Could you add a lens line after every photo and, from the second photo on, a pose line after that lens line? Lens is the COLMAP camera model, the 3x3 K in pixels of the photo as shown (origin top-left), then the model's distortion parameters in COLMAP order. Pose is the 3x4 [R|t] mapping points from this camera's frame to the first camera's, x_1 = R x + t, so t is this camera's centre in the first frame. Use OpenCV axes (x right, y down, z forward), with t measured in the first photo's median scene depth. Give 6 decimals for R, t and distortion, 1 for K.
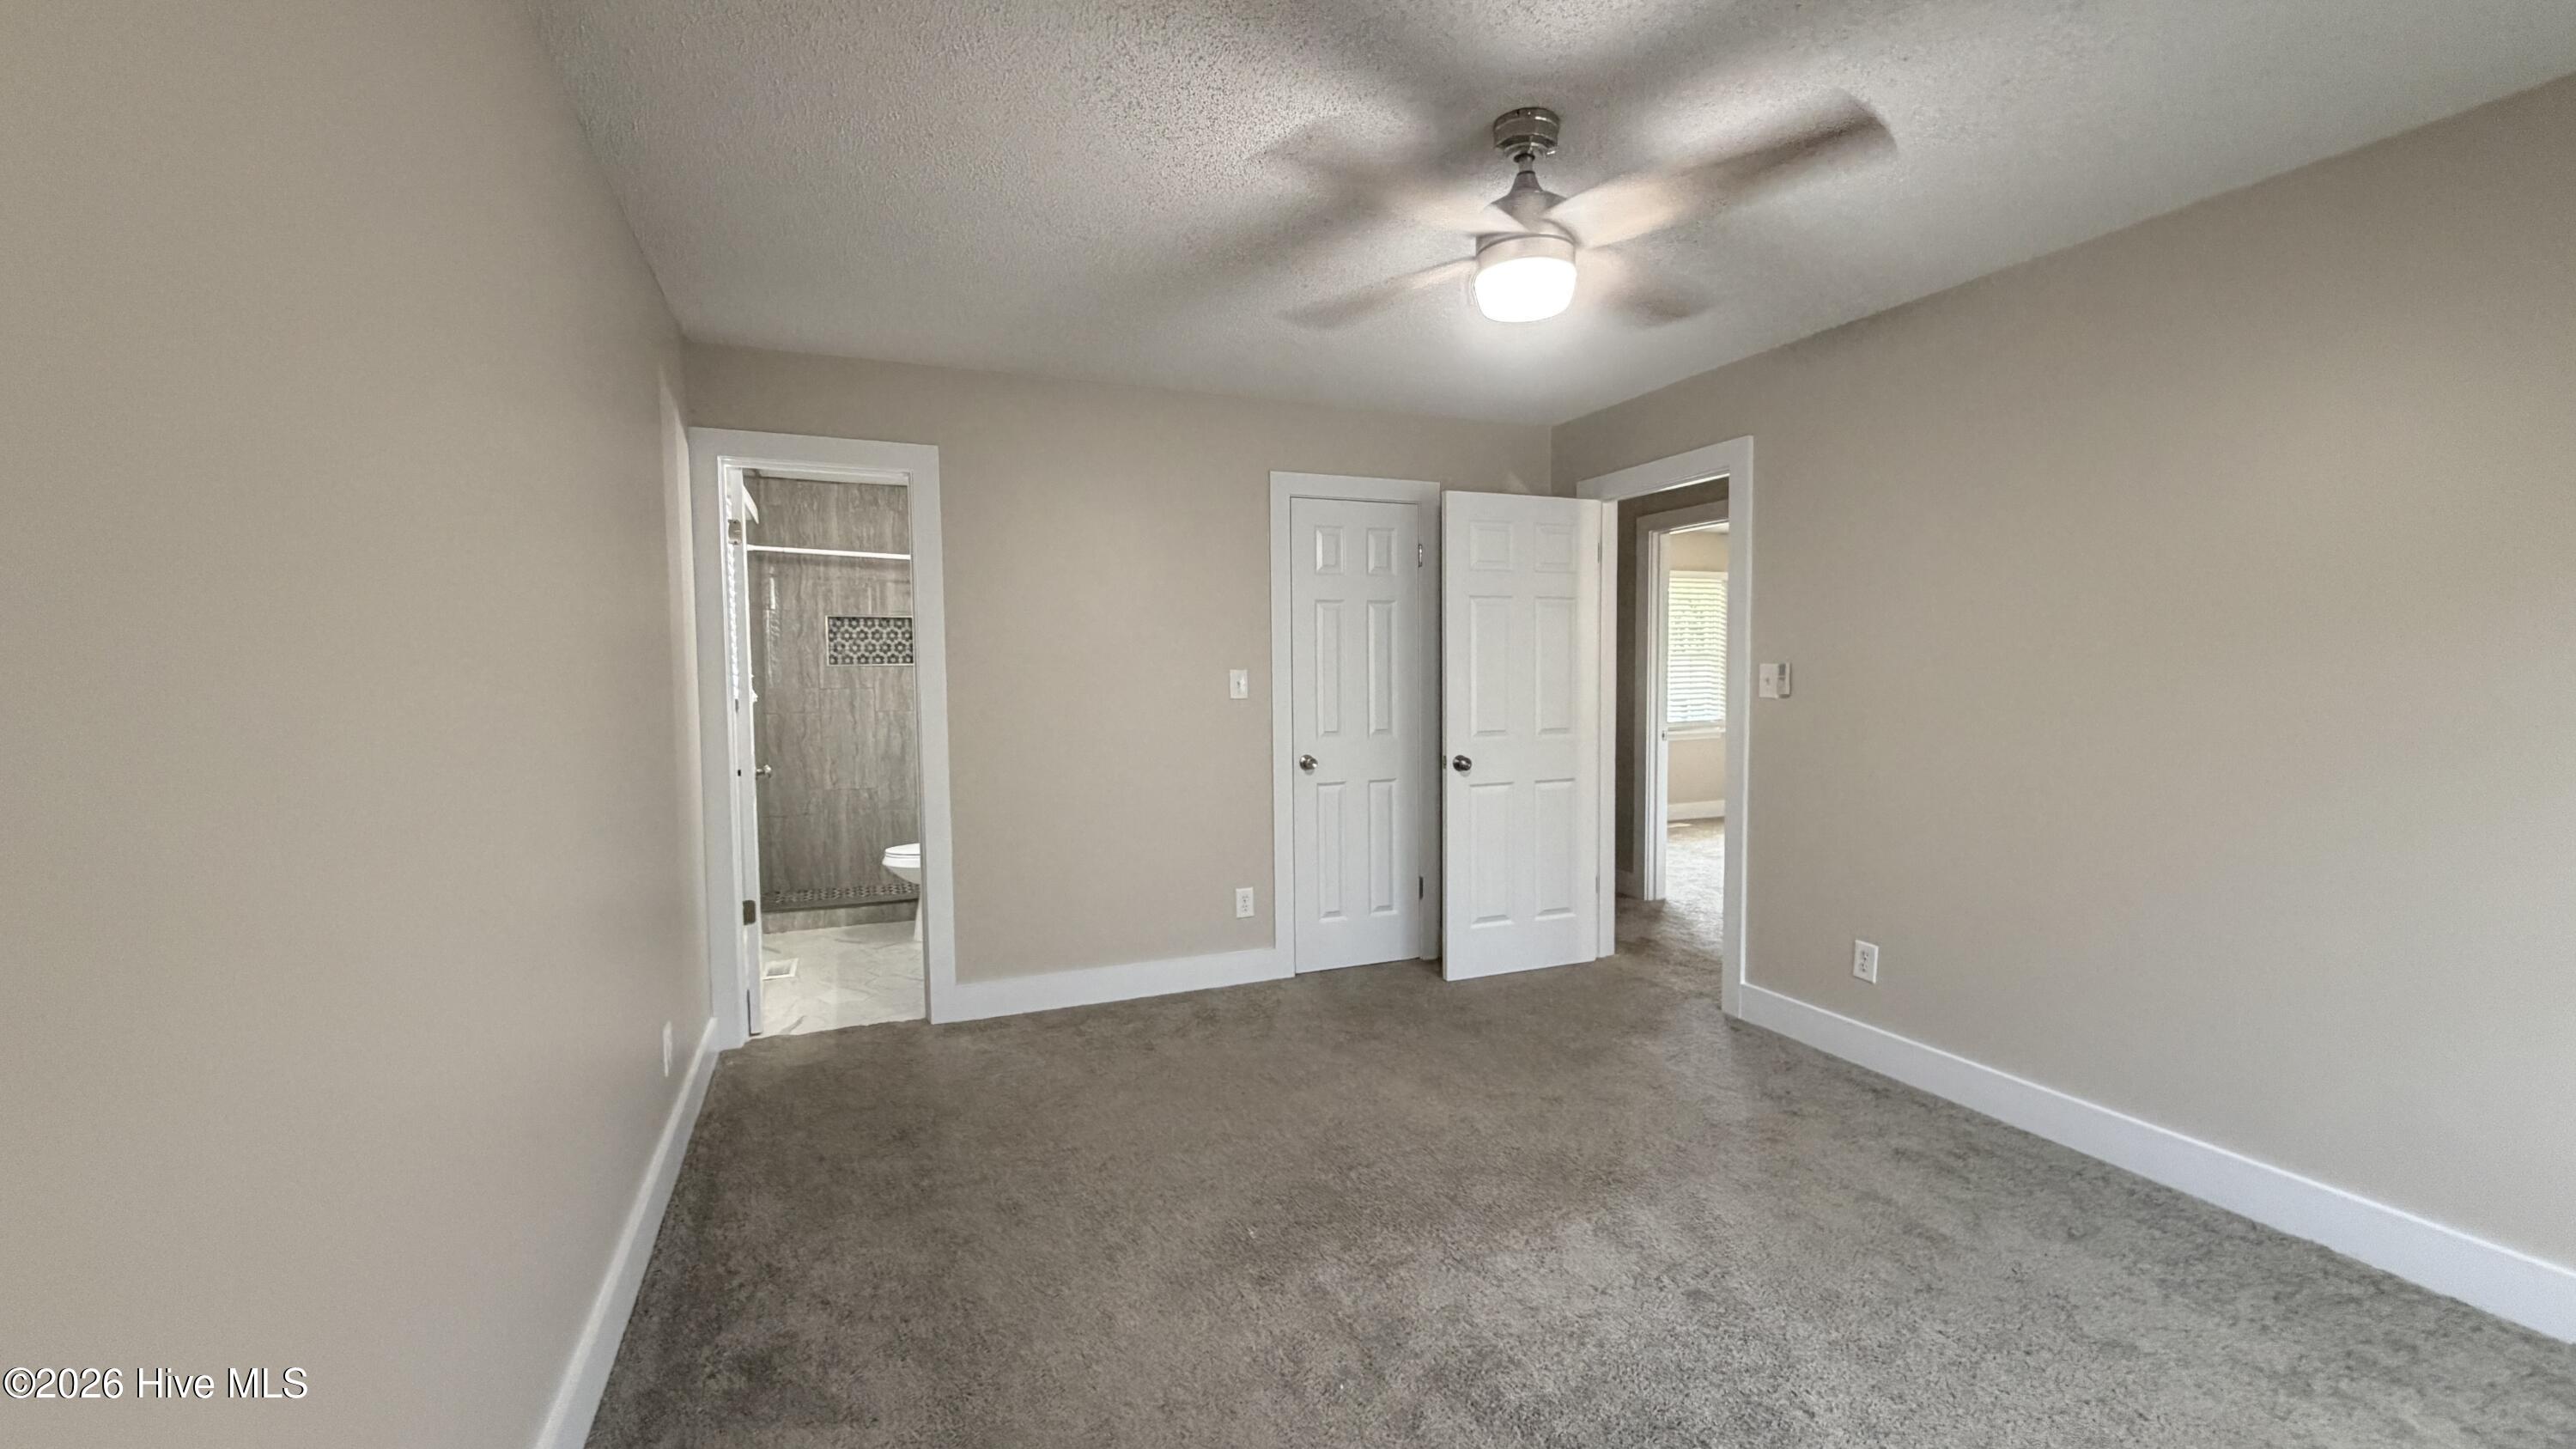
lens RADIAL K [[1023.8, 0, 1281.6], [0, 1023.8, 726.0], [0, 0, 1]] dist [0.000665, -0.000379]
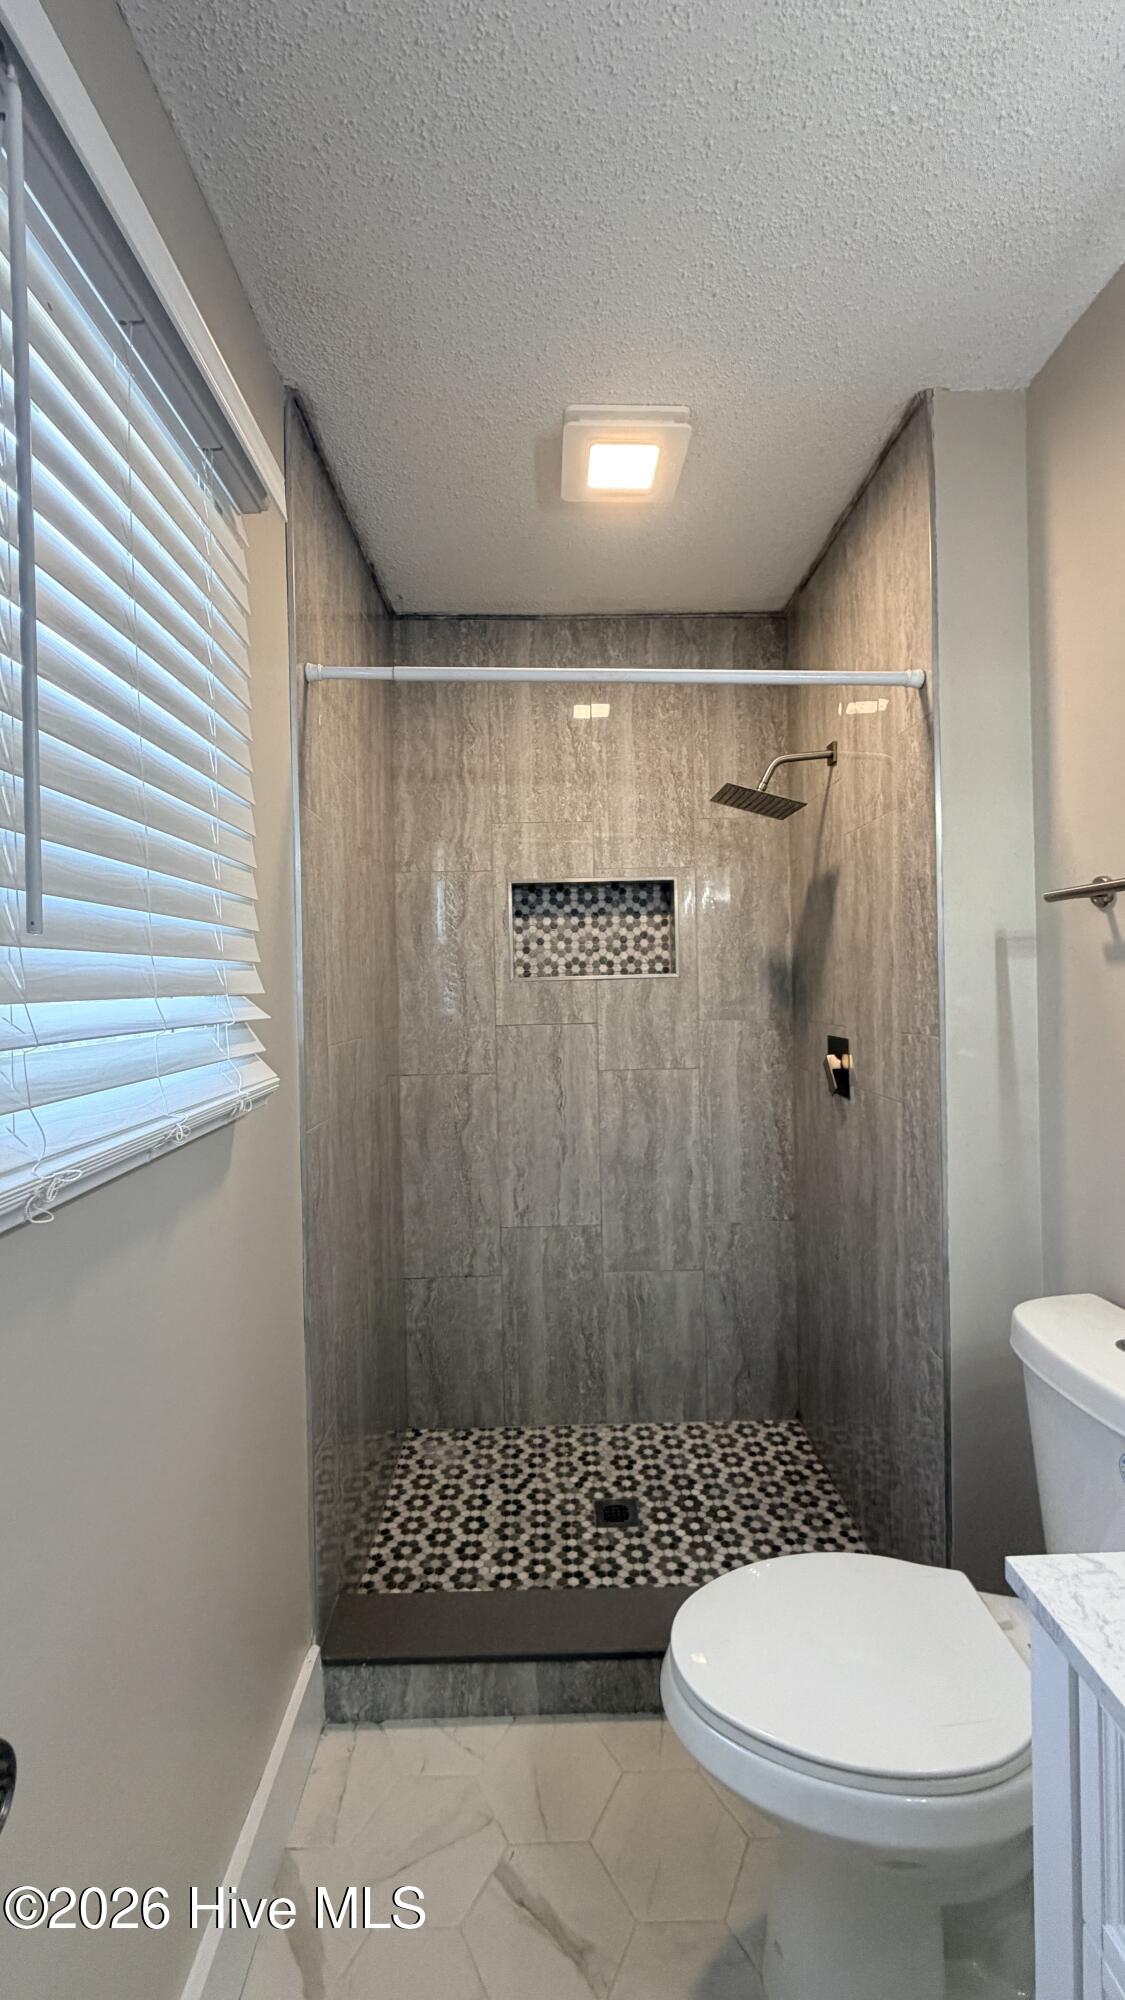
lens RADIAL K [[794.8, 0, 562.2], [0, 794.8, 991.9], [0, 0, 1]] dist [0.000665, -0.000379]
pose [[0.928159, -0.006981, -0.372118, -0.273089], [-0.006990, 0.999321, -0.036181, -0.039021], [0.372118, 0.036183, 0.927480, 0.643393]]
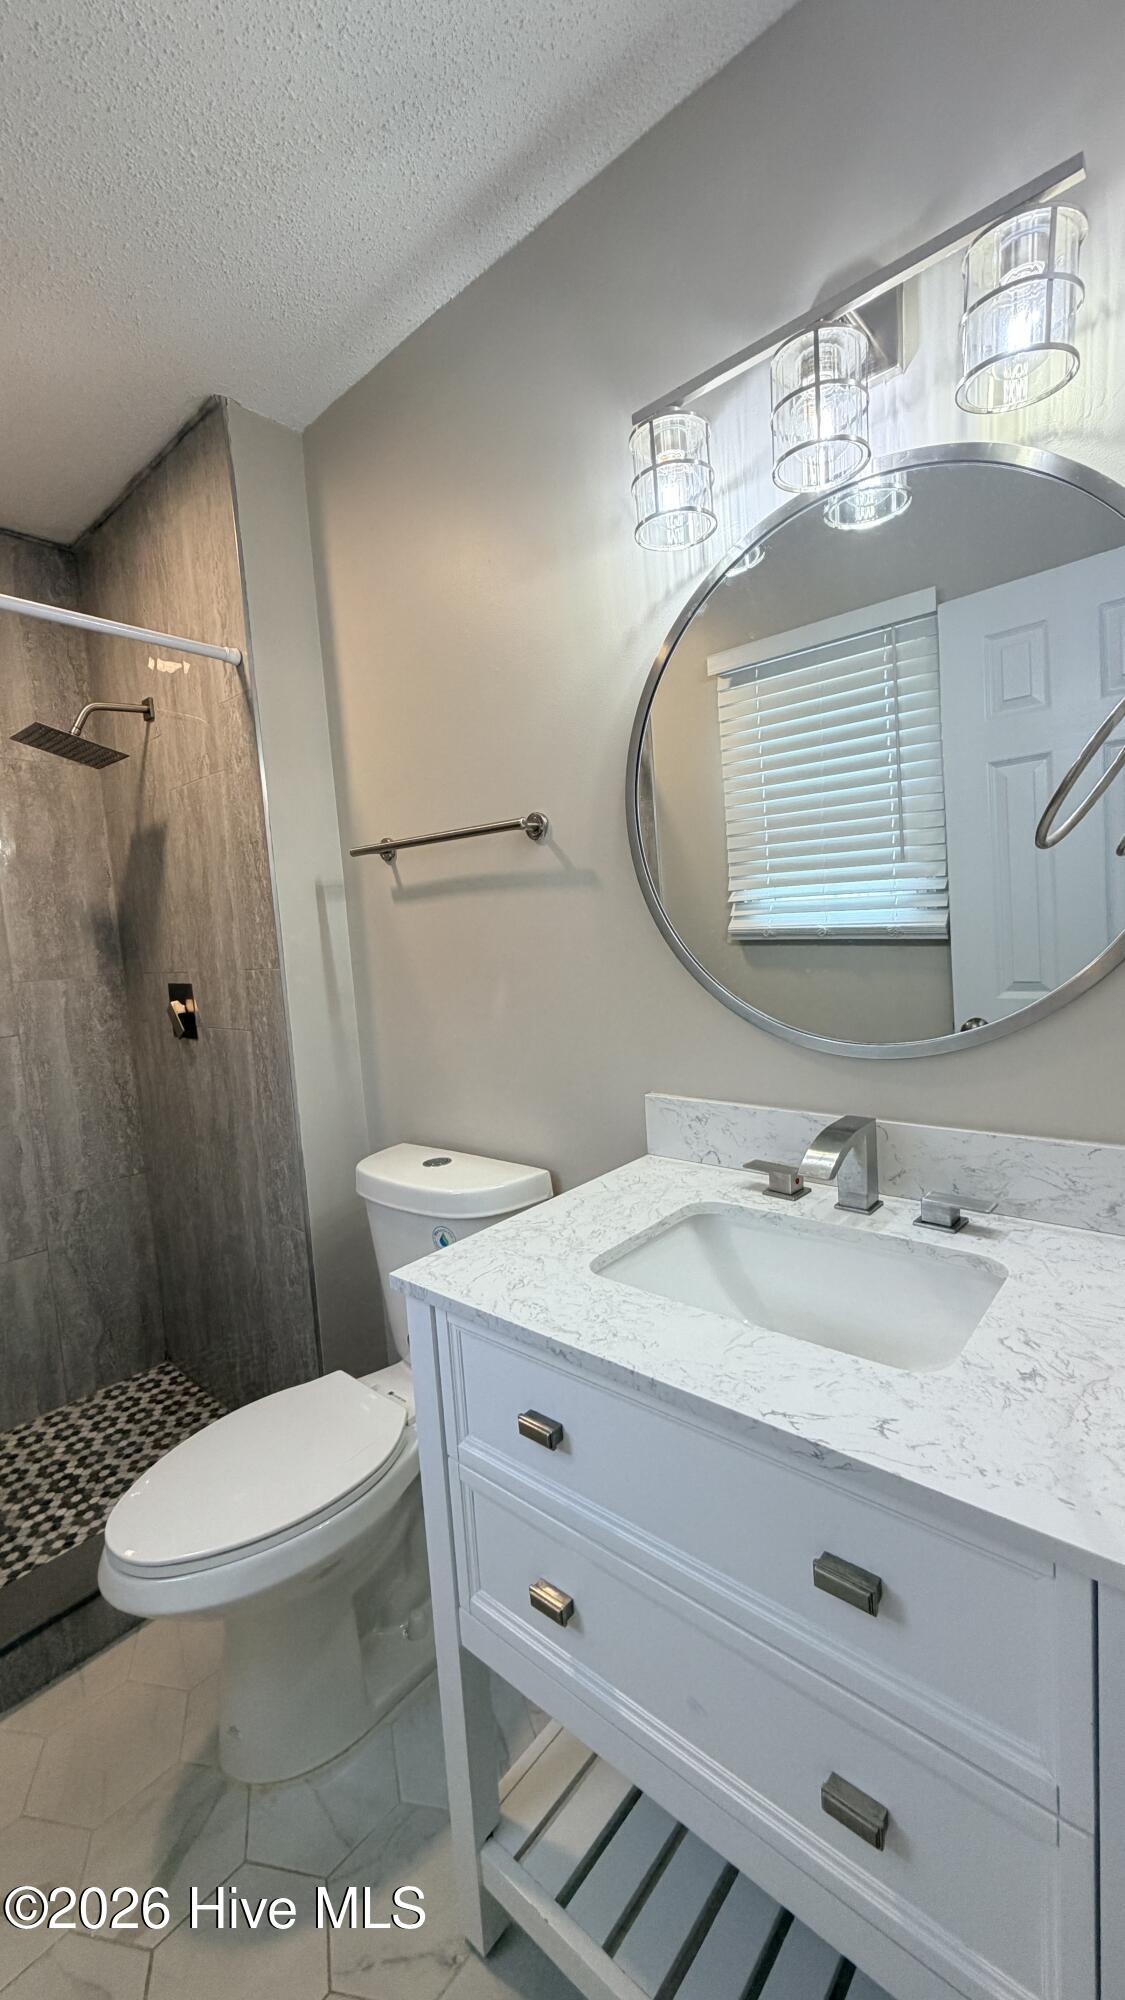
lens RADIAL K [[794.8, 0, 562.2], [0, 794.8, 991.9], [0, 0, 1]] dist [0.000665, -0.000379]
pose [[0.895536, -0.089829, 0.435828, -0.291762], [0.082319, 0.995951, 0.036129, -0.028206], [-0.437309, 0.003522, 0.899305, 0.605890]]
